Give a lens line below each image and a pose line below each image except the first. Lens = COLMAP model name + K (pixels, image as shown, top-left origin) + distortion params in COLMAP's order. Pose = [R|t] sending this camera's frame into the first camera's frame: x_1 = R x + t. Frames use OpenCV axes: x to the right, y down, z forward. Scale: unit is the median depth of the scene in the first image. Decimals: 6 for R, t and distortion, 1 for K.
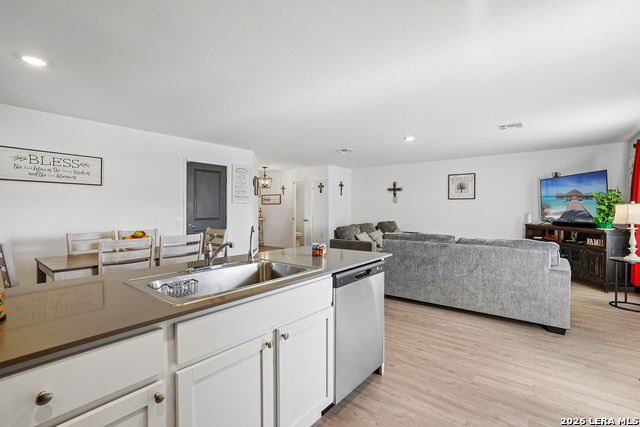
lens RADIAL K [[296.3, 0, 331.9], [0, 296.3, 211.1], [0, 0, 1]] dist [0.021428, 0.000232]
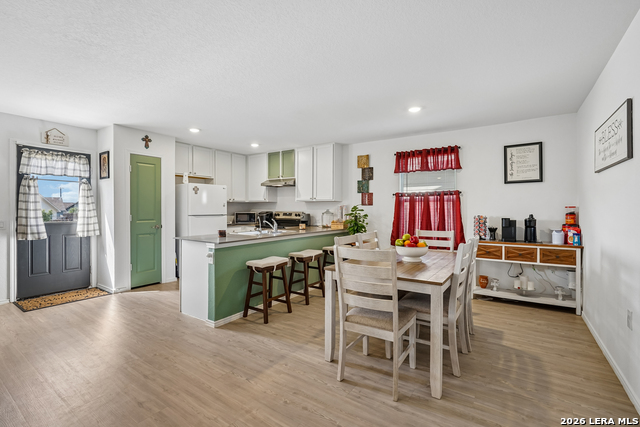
lens RADIAL K [[289.0, 0, 319.4], [0, 289.0, 211.5], [0, 0, 1]] dist [-0.004585, -0.000729]
pose [[-0.998806, 0.000303, -0.048859, -0.188912], [-0.000496, 0.999866, 0.016340, -0.006489], [0.048857, 0.016345, -0.998672, 0.992547]]
